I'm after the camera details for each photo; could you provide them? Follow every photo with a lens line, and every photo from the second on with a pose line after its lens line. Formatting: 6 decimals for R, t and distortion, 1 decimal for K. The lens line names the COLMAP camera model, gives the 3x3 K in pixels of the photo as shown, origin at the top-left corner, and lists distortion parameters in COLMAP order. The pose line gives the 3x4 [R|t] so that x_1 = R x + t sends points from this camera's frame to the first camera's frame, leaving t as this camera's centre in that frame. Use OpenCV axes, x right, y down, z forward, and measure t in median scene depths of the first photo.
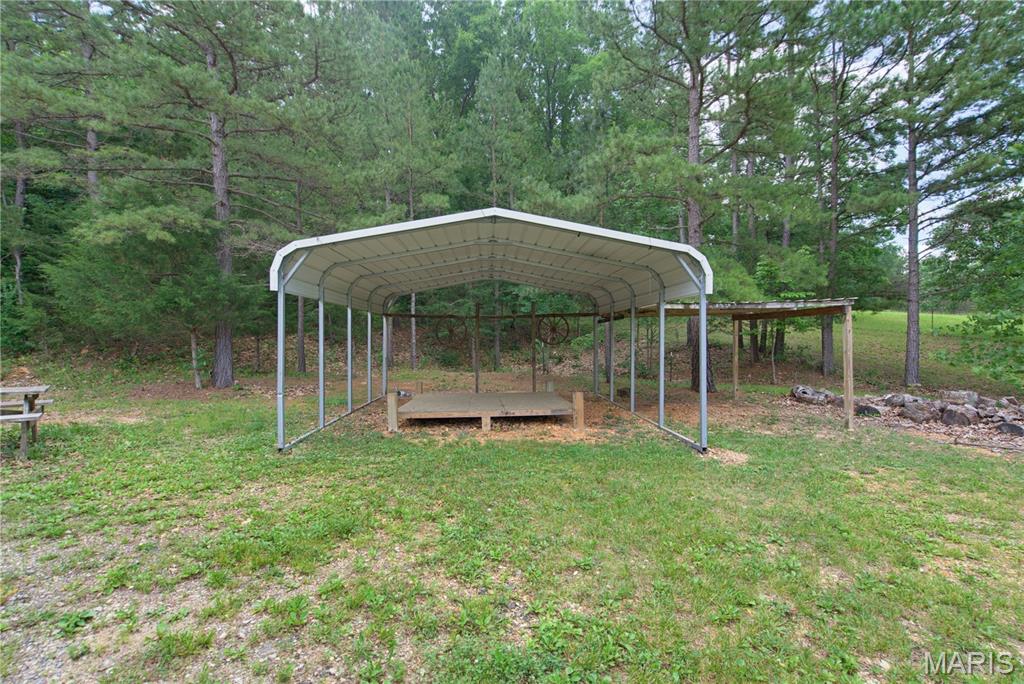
lens RADIAL K [[466.1, 0, 502.6], [0, 466.1, 341.9], [0, 0, 1]] dist [0.000754, 0.001347]
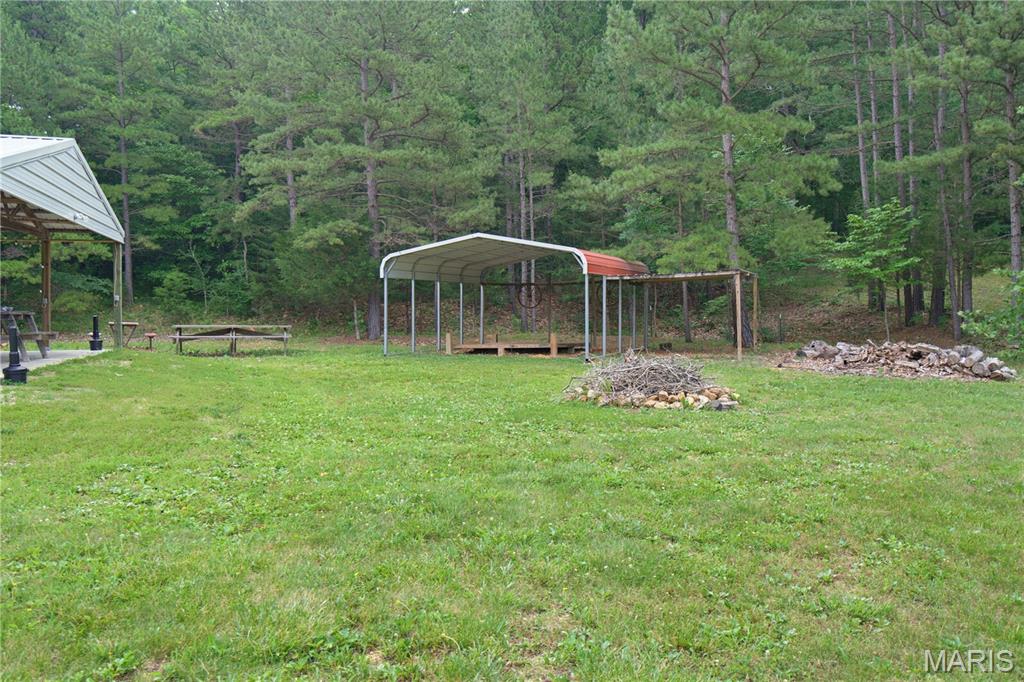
lens RADIAL K [[840.0, 0, 511.5], [0, 840.0, 328.1], [0, 0, 1]] dist [0.005568, 0.001160]
pose [[0.912820, 0.002071, -0.408357, 0.970349], [0.004060, 0.999892, 0.014146, 0.039395], [0.408342, -0.014570, 0.912713, -1.354320]]
